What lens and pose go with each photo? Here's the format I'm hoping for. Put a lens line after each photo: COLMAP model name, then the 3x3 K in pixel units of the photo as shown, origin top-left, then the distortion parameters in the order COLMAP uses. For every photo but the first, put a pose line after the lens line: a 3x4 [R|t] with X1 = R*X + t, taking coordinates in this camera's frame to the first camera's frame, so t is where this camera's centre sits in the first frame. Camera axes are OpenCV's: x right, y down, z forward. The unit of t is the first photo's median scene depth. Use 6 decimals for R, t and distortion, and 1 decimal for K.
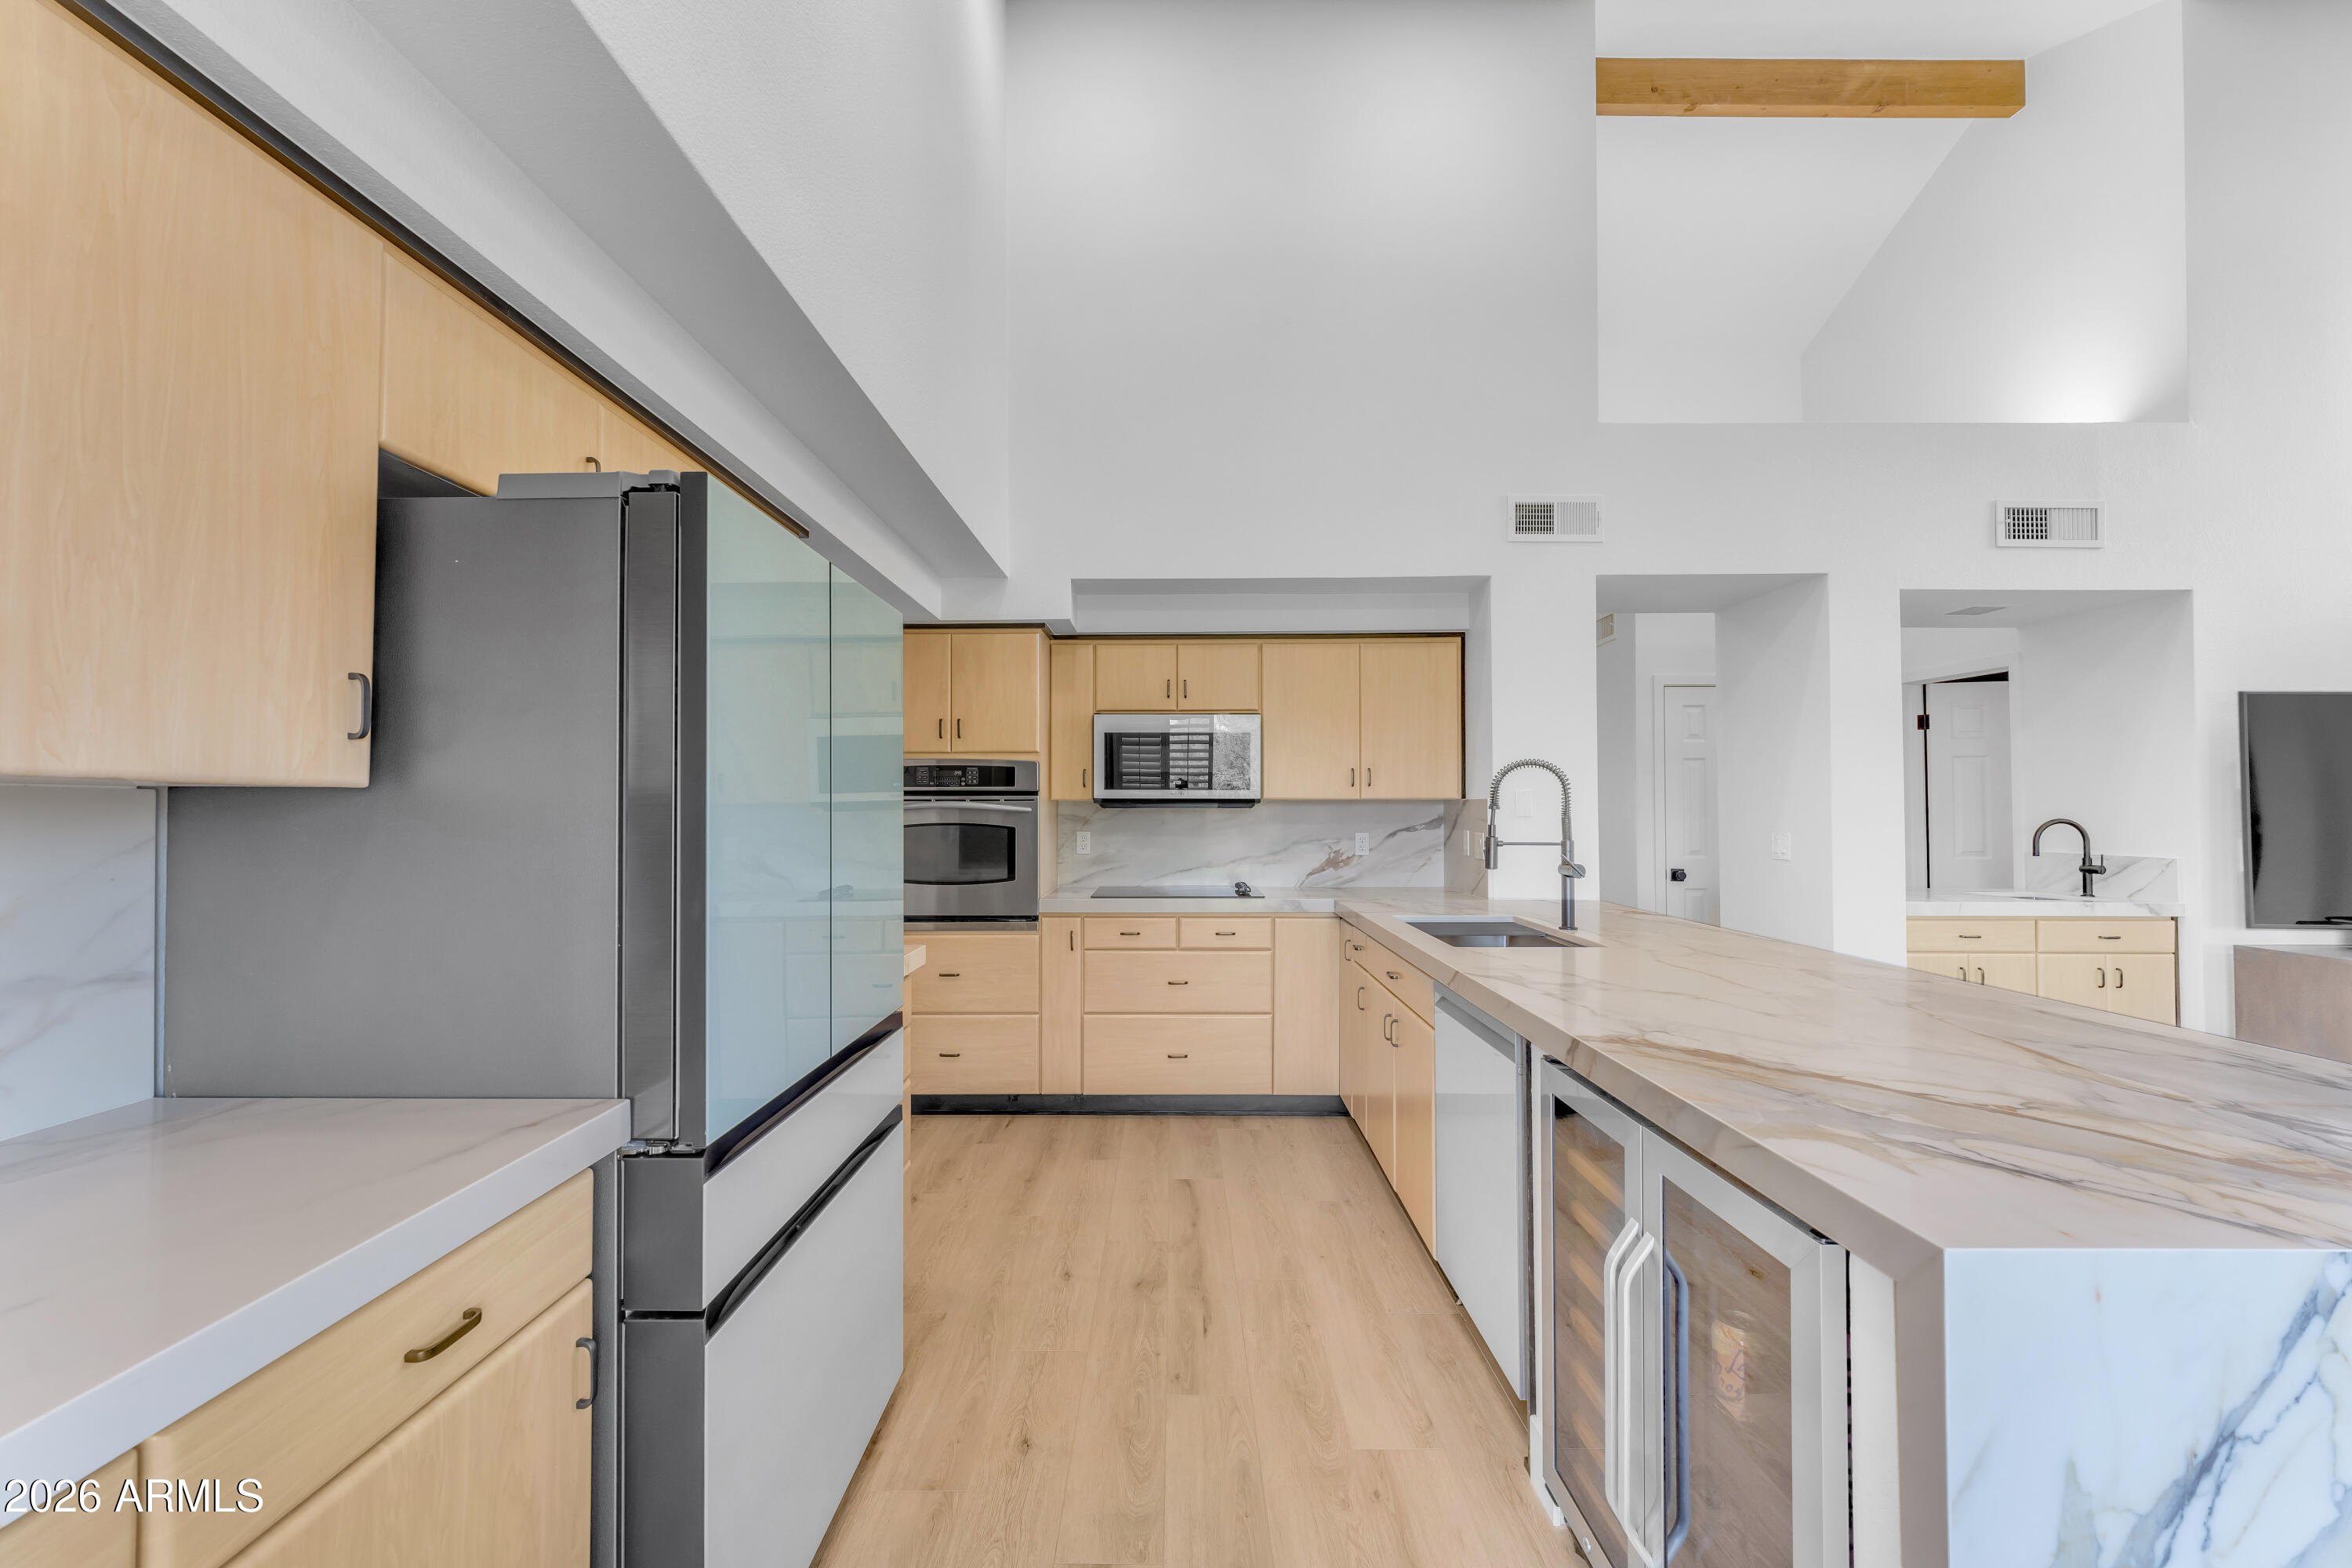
lens RADIAL K [[939.9, 0, 1172.2], [0, 939.9, 788.4], [0, 0, 1]] dist [-0.000320, -0.000170]
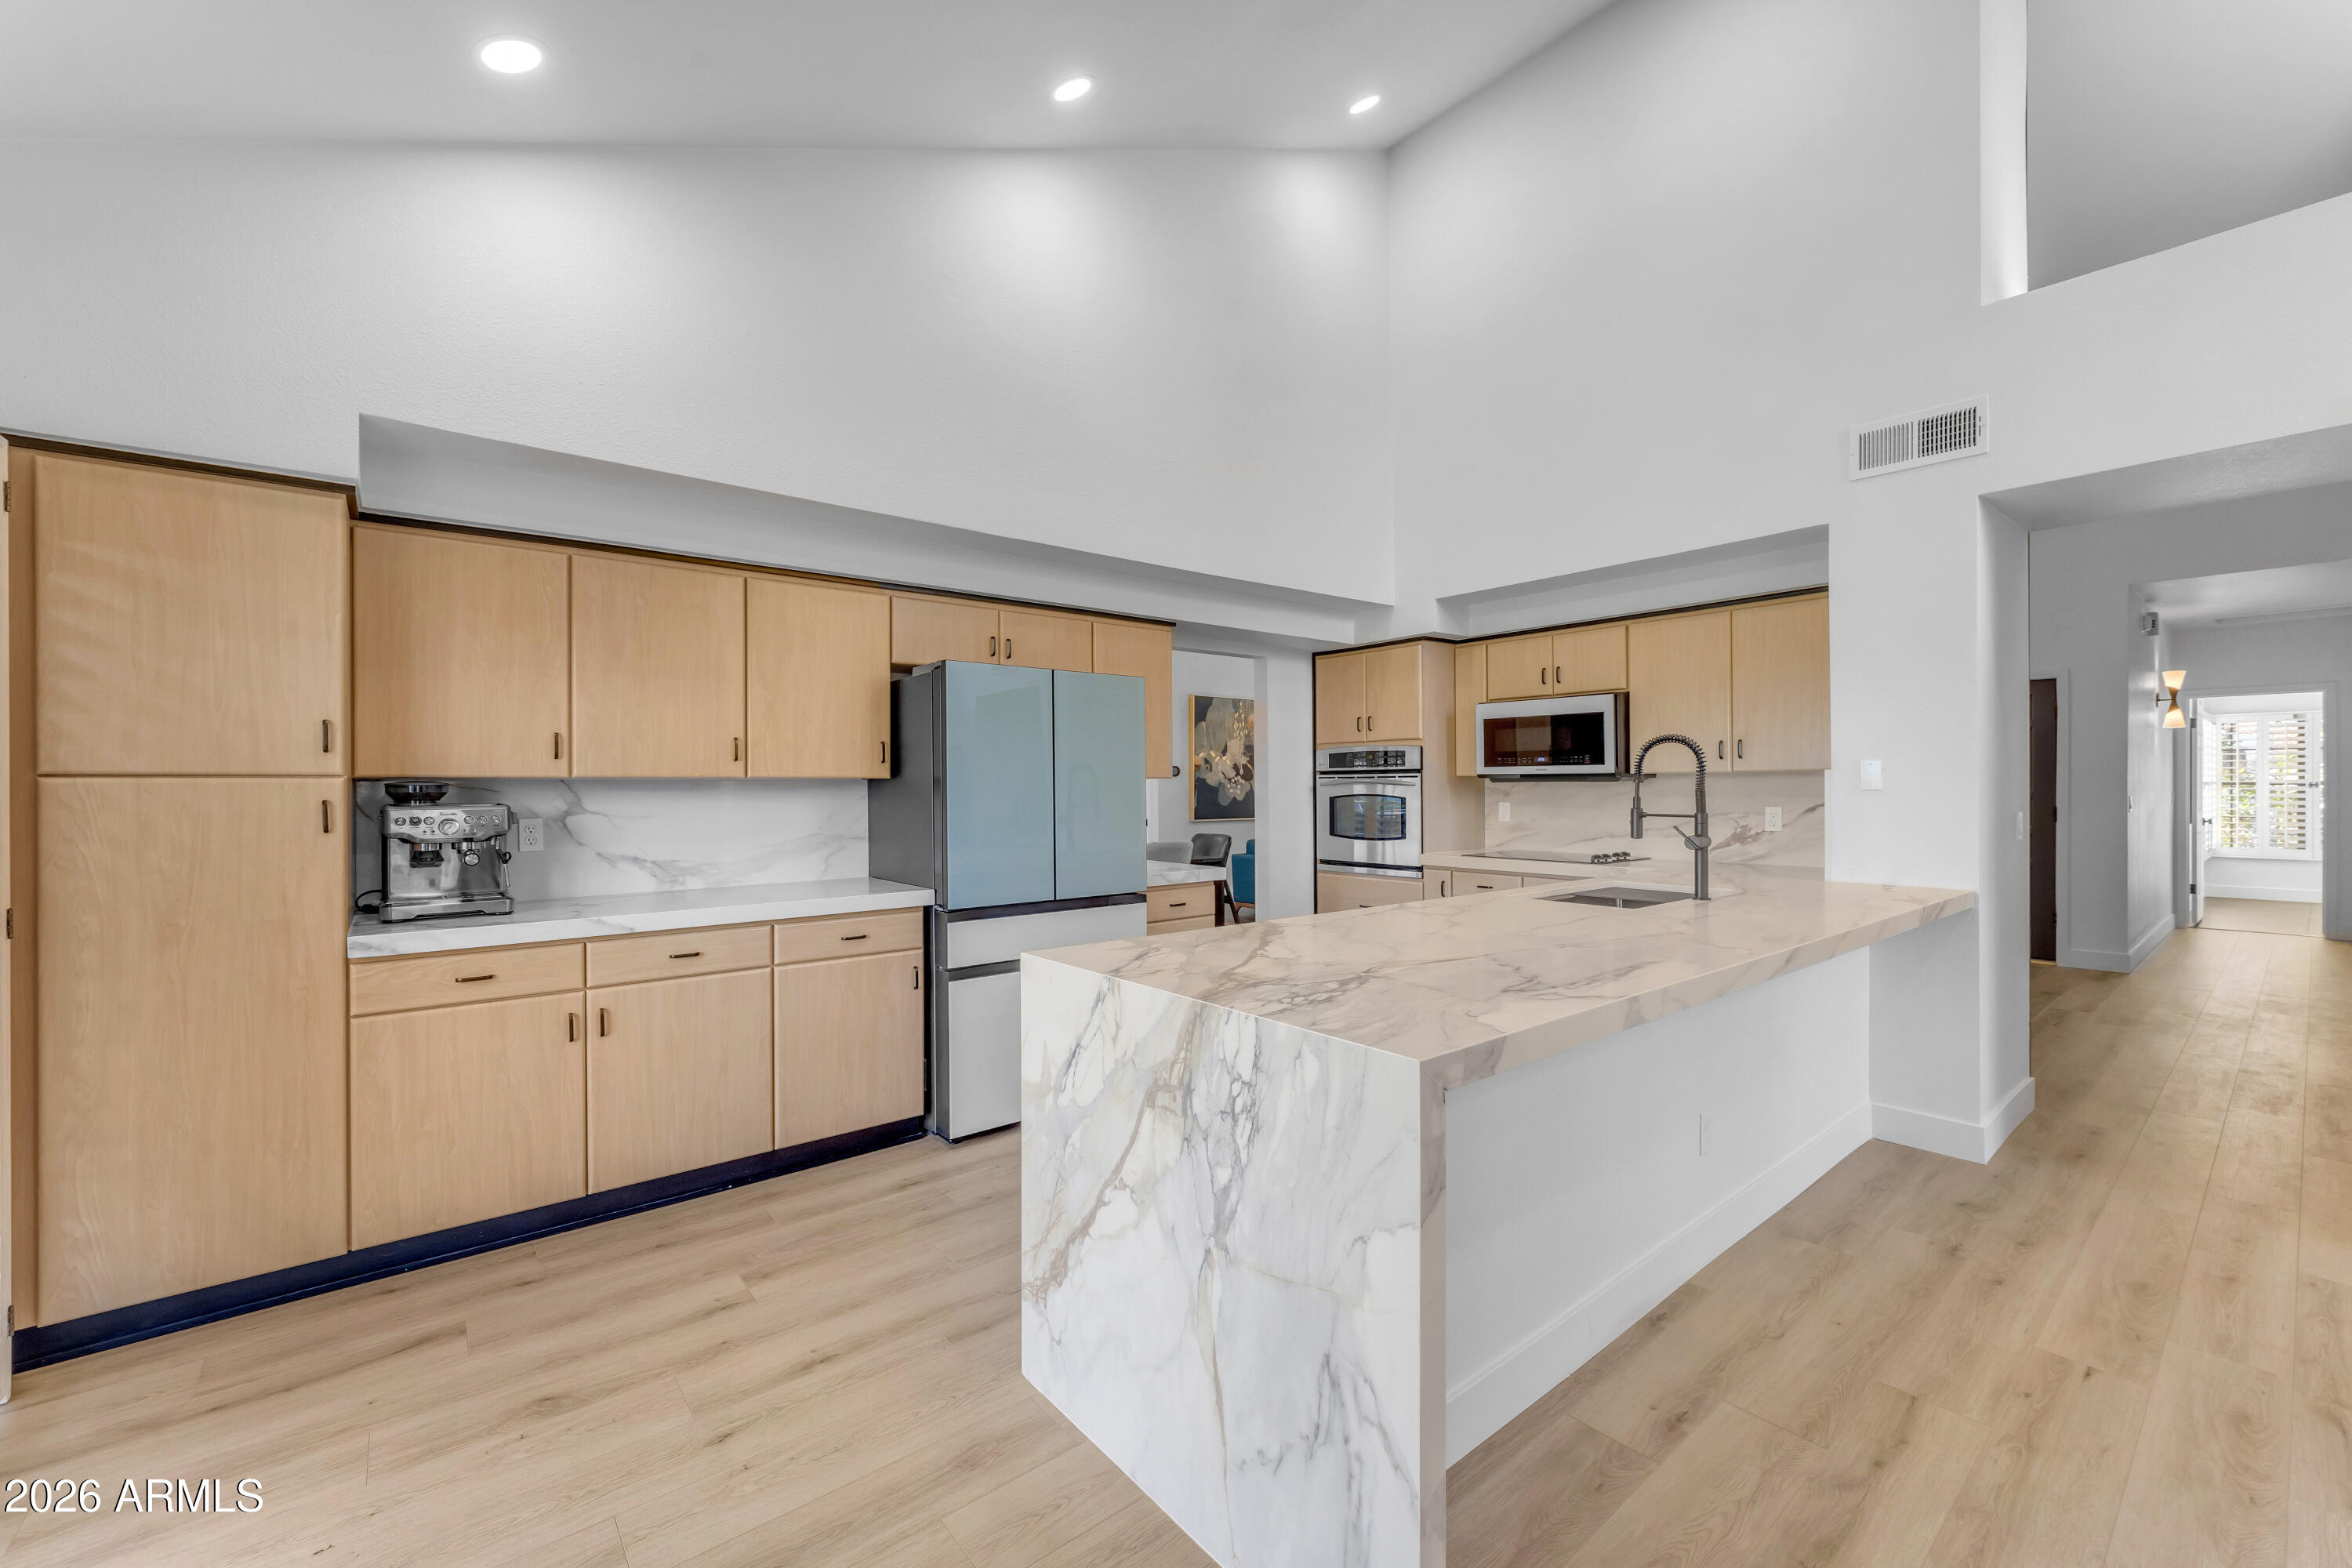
lens RADIAL K [[939.9, 0, 1172.2], [0, 939.9, 788.4], [0, 0, 1]] dist [-0.000320, -0.000170]
pose [[0.632545, -0.000408, -0.774524, 0.655938], [0.021370, 0.999628, 0.016926, -0.000311], [0.774229, -0.027258, 0.632318, -0.067018]]
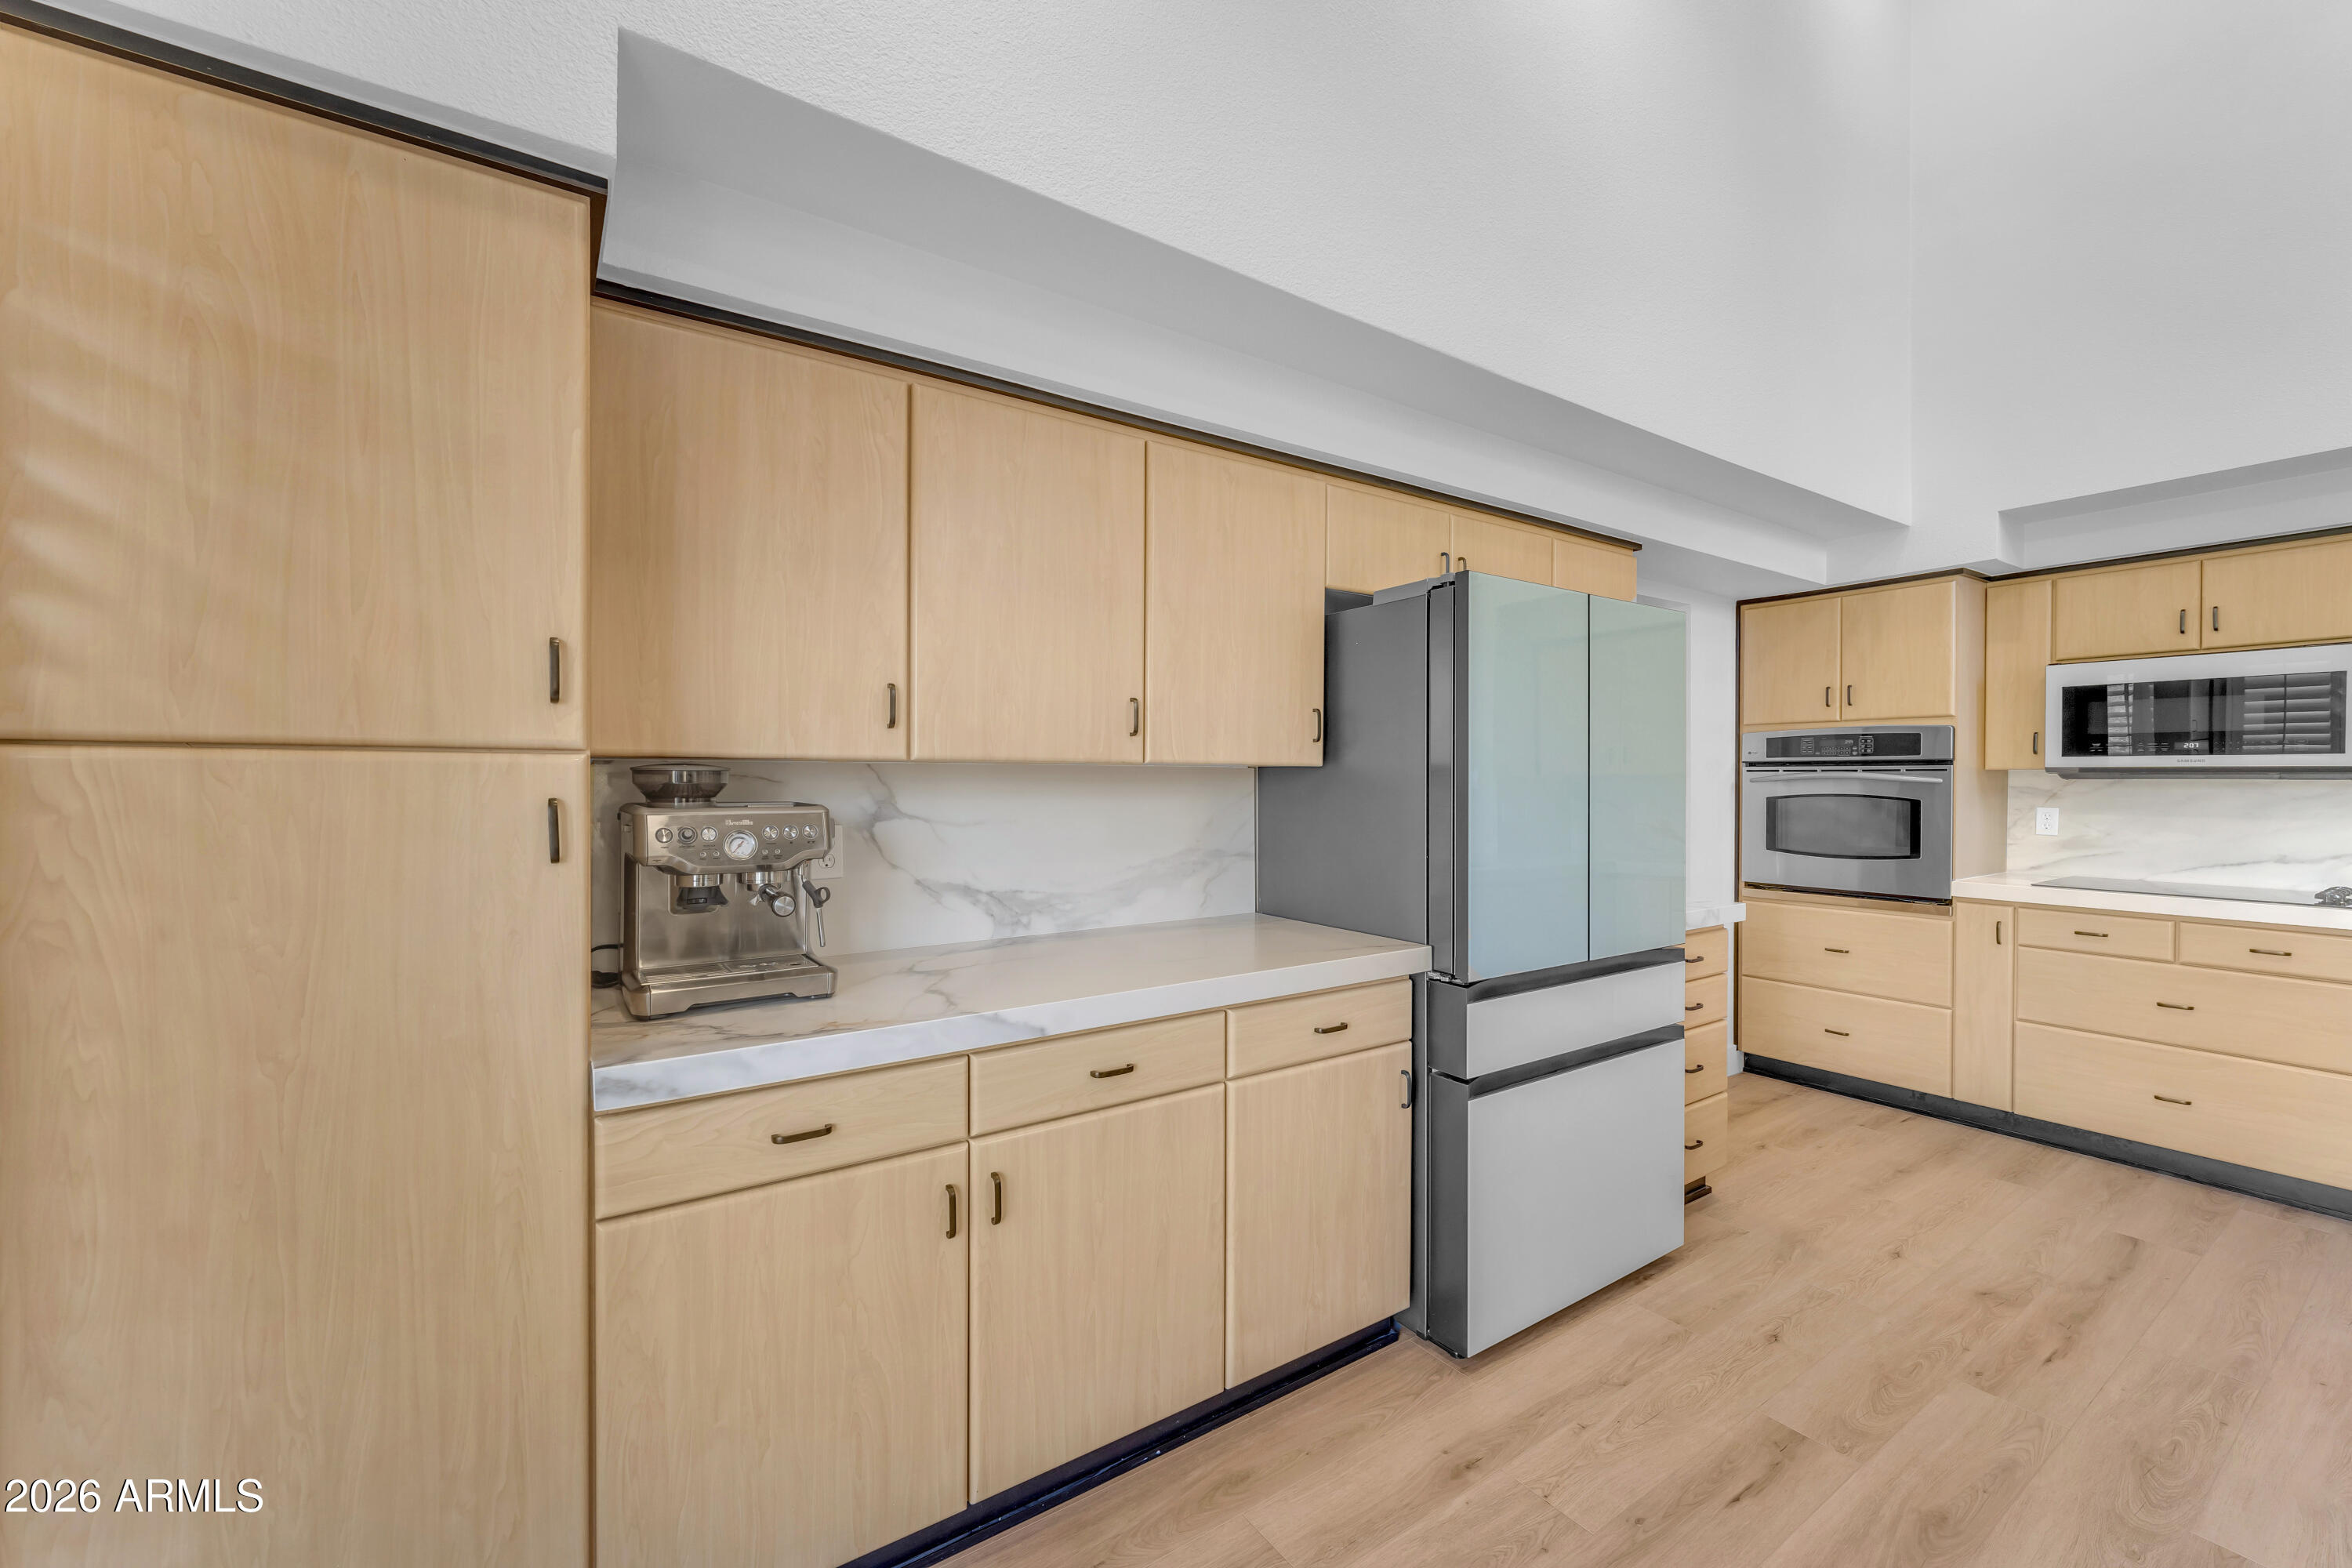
lens RADIAL K [[939.9, 0, 1172.2], [0, 939.9, 788.4], [0, 0, 1]] dist [-0.000320, -0.000170]
pose [[0.560240, 0.011294, -0.828253, 0.188010], [0.014388, 0.999624, 0.023363, -0.001629], [0.828205, -0.025005, 0.559866, -0.113273]]
